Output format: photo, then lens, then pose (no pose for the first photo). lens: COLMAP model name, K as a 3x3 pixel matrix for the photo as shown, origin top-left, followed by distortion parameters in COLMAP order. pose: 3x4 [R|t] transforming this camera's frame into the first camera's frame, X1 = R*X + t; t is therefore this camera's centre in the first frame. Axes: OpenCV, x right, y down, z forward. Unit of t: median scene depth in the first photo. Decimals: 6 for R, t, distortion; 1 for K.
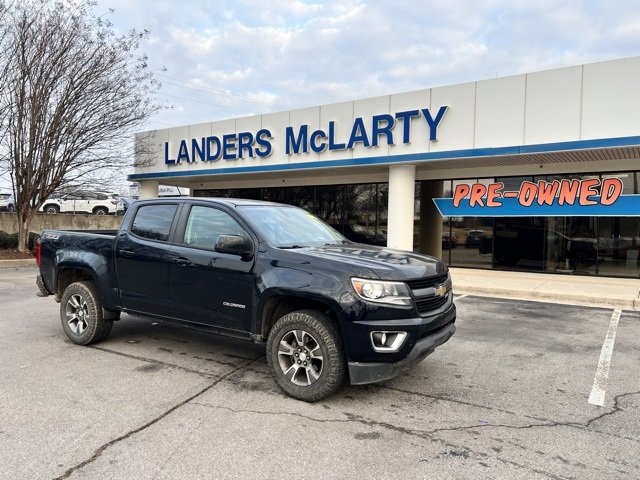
lens RADIAL K [[468.1, 0, 329.7], [0, 468.1, 240.8], [0, 0, 1]] dist [0.040803, -0.045960]
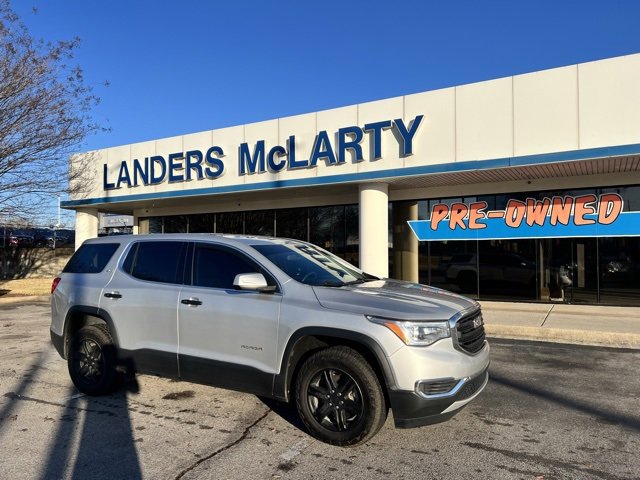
lens RADIAL K [[482.0, 0, 320.7], [0, 482.0, 242.4], [0, 0, 1]] dist [0.029911, -0.005434]
pose [[0.997878, -0.019031, 0.062272, -0.001351], [0.022477, 0.998227, -0.055120, -0.003001], [-0.061113, 0.056403, 0.996536, 0.101054]]
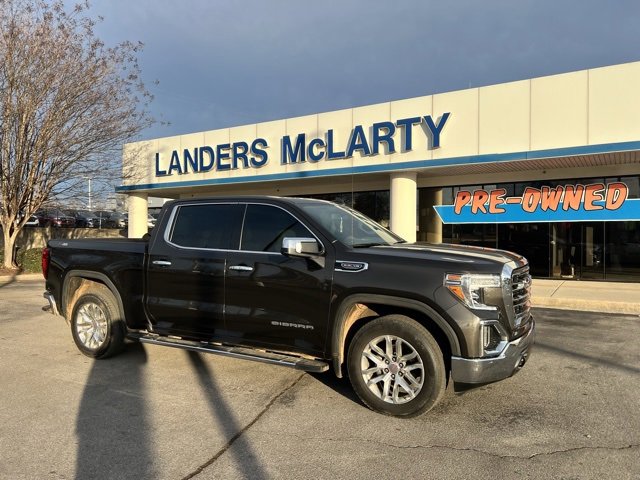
lens RADIAL K [[469.0, 0, 323.9], [0, 469.0, 240.1], [0, 0, 1]] dist [0.038095, -0.039610]
pose [[0.999526, -0.016847, 0.025769, -0.037178], [0.017399, 0.999620, -0.021373, -0.000655], [-0.025400, 0.021811, 0.999439, 0.015569]]
